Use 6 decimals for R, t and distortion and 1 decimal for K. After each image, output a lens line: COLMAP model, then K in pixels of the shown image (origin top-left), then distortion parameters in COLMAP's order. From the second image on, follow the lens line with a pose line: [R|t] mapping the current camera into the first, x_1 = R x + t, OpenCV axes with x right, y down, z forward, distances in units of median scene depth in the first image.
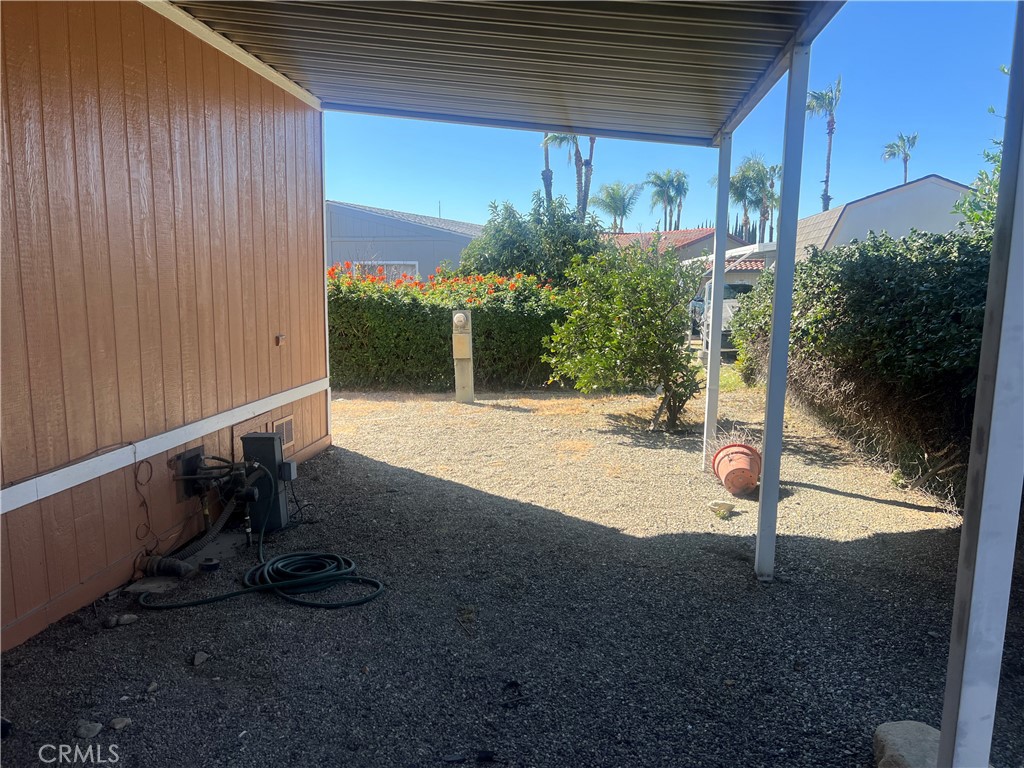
lens RADIAL K [[767.4, 0, 504.8], [0, 767.4, 387.9], [0, 0, 1]] dist [0.055462, -0.061412]
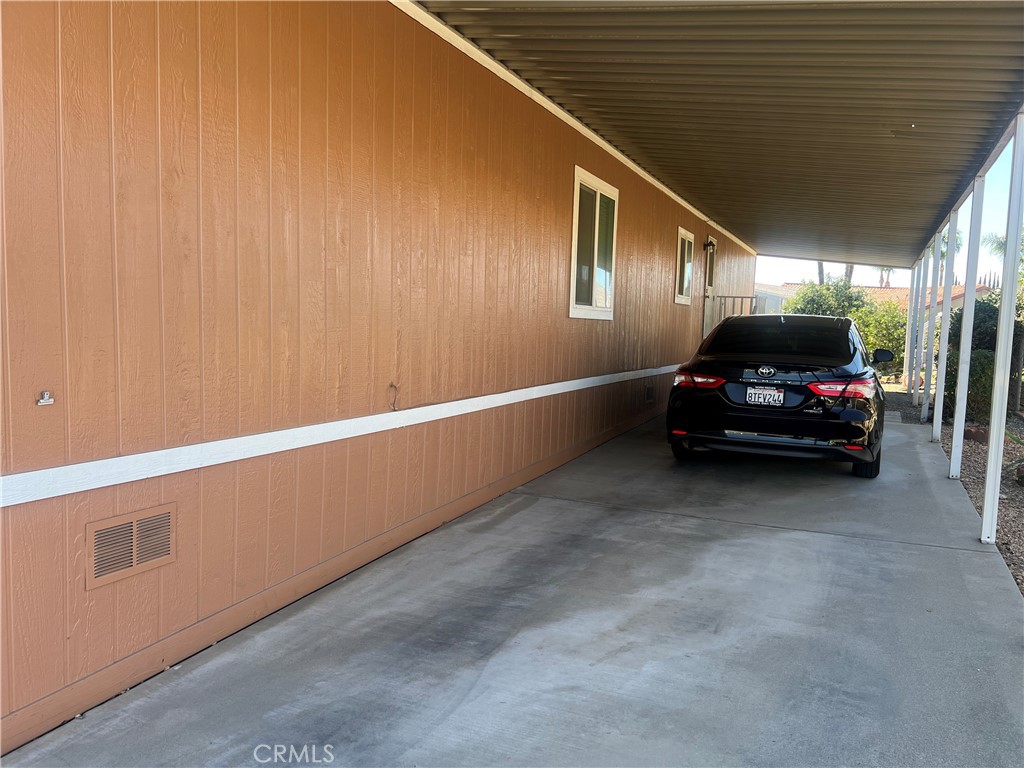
lens RADIAL K [[767.4, 0, 504.8], [0, 767.4, 387.9], [0, 0, 1]] dist [0.055462, -0.061412]
pose [[0.951585, 0.049140, -0.303431, -0.167021], [-0.067447, 0.996462, -0.050147, 0.228010], [0.299893, 0.068184, 0.951533, -1.360793]]
